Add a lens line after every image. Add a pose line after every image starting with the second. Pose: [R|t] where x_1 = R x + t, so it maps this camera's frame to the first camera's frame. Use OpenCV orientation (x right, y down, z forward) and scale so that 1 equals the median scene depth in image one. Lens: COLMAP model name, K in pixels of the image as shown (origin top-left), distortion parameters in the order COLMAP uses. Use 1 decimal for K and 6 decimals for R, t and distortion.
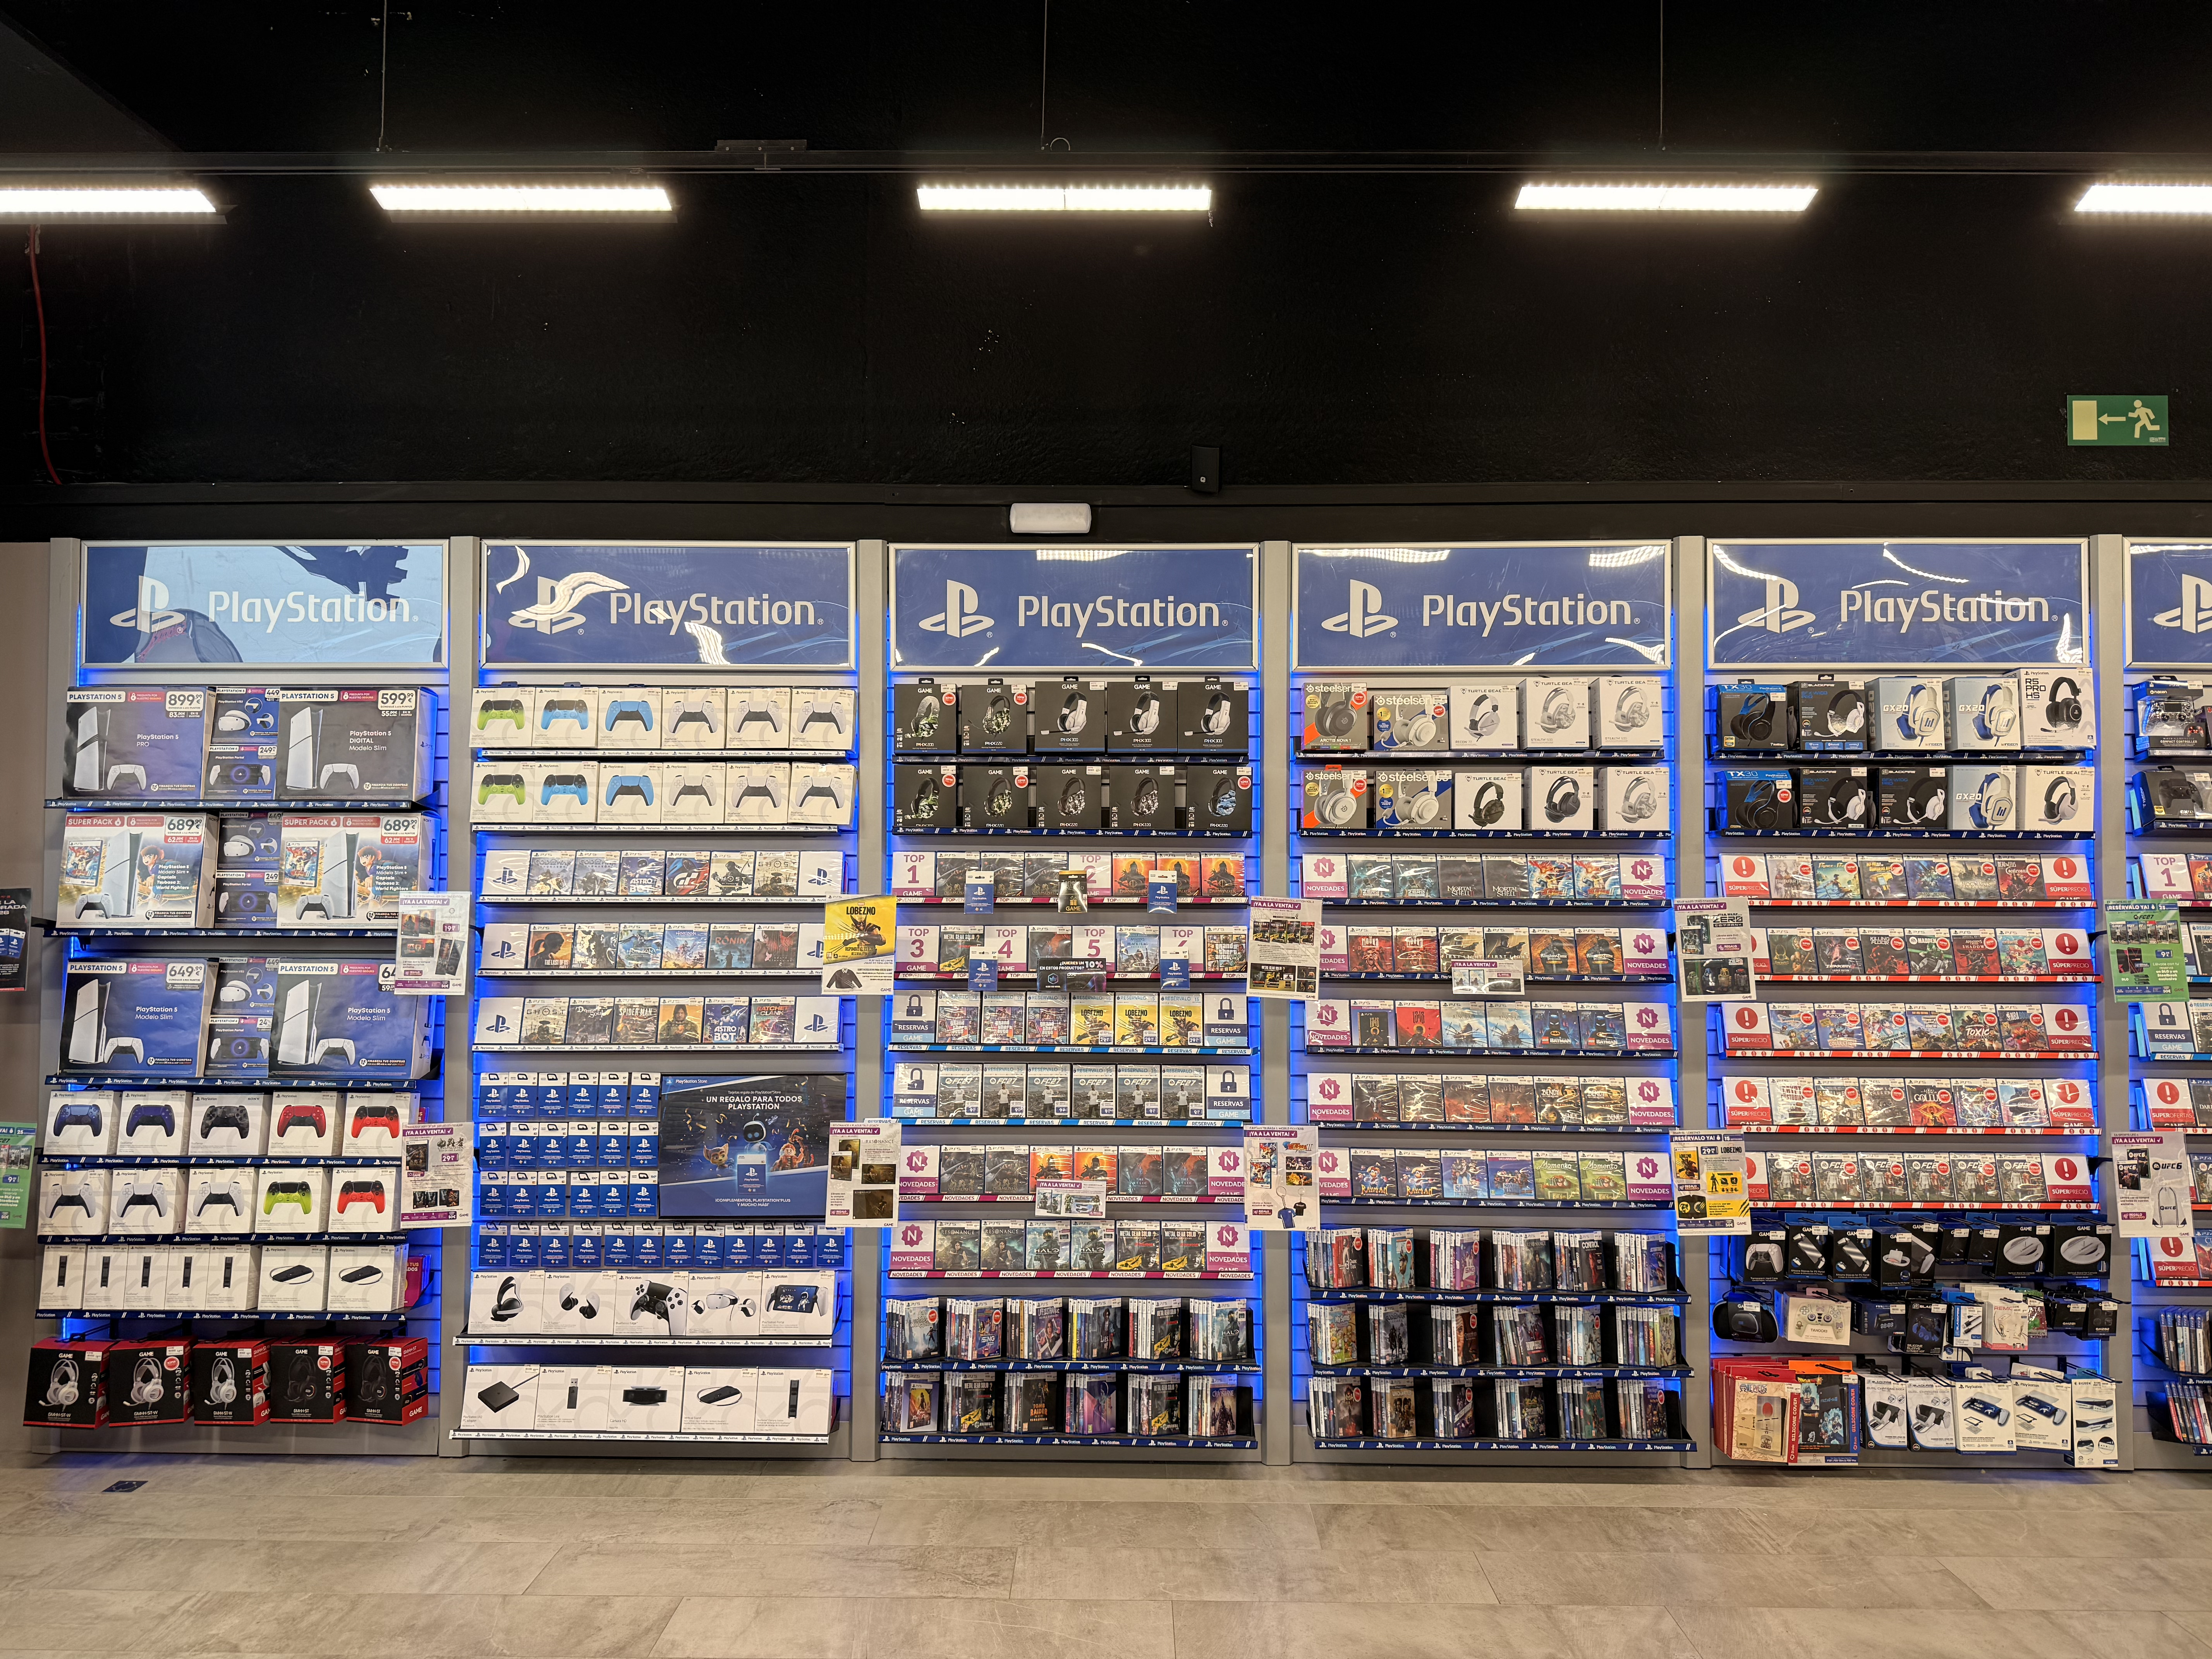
lens RADIAL K [[1560.9, 0, 1094.7], [0, 1560.9, 831.3], [0, 0, 1]] dist [0.039567, -0.054312]
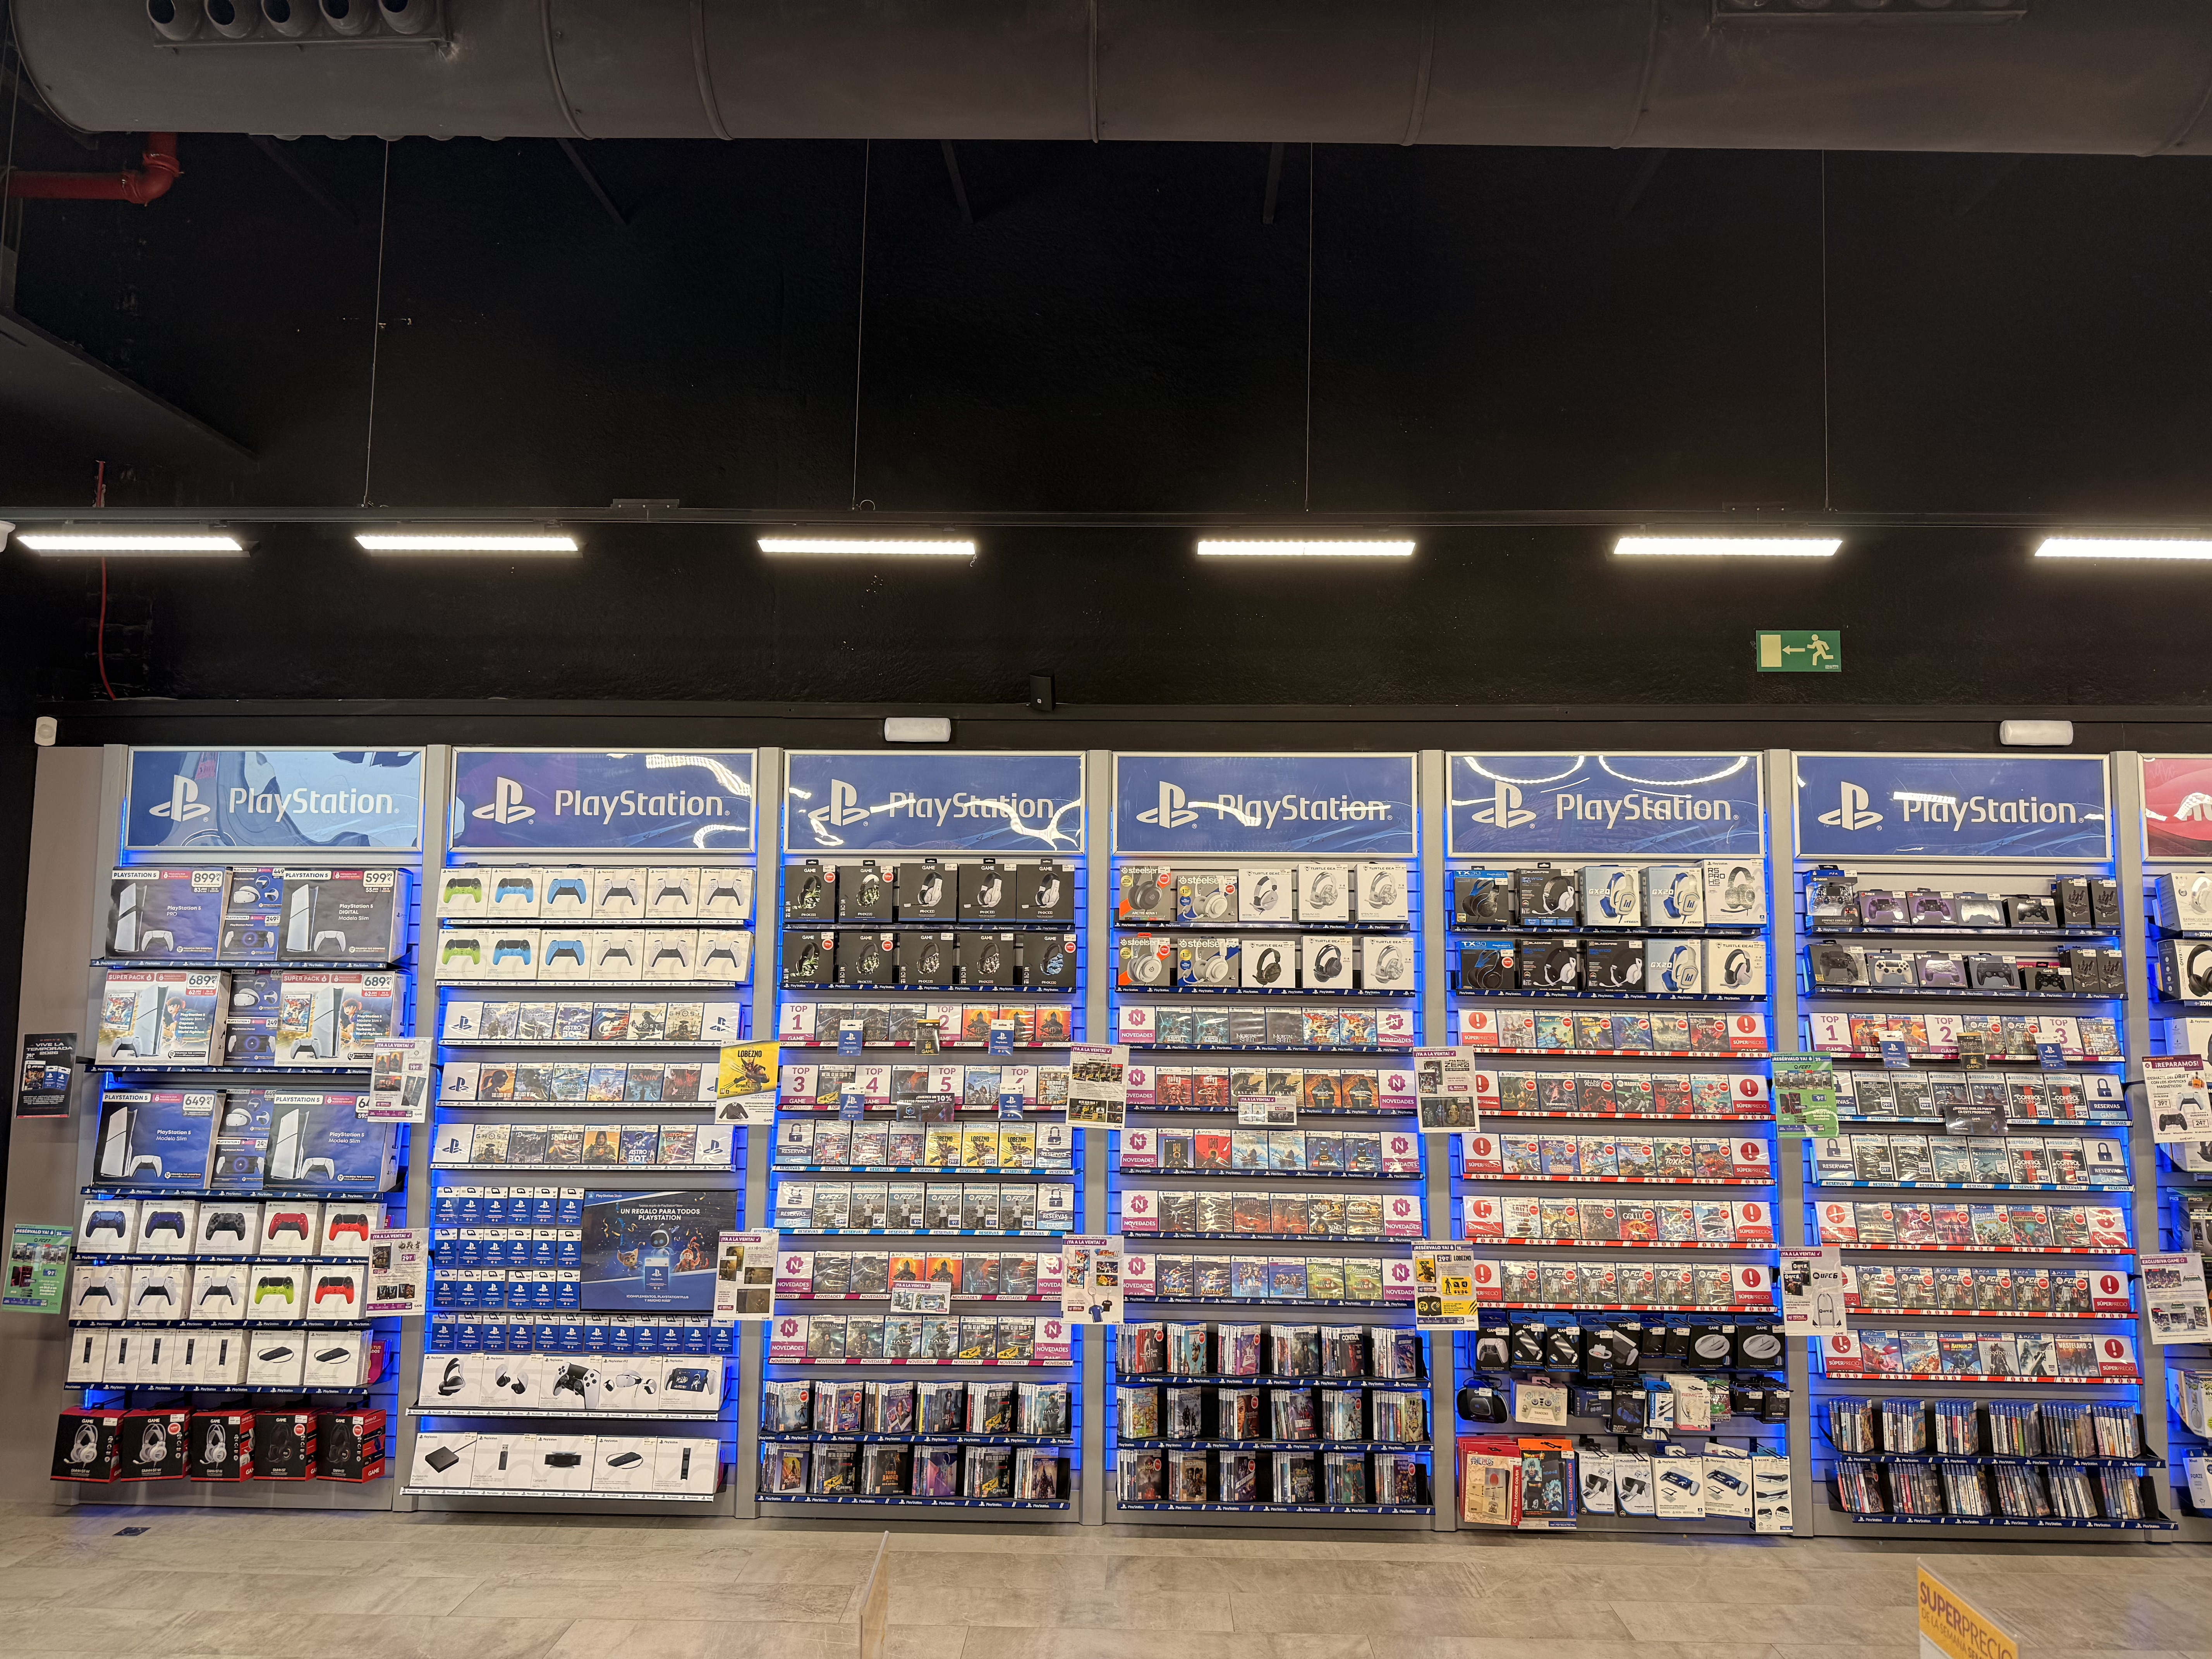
lens RADIAL K [[1560.9, 0, 1089.0], [0, 1560.9, 825.8], [0, 0, 1]] dist [0.039567, -0.054312]
pose [[0.999902, 0.003867, -0.013472, 0.128635], [-0.004731, 0.997897, -0.064643, -0.048523], [0.013194, 0.064701, 0.997817, -0.222798]]
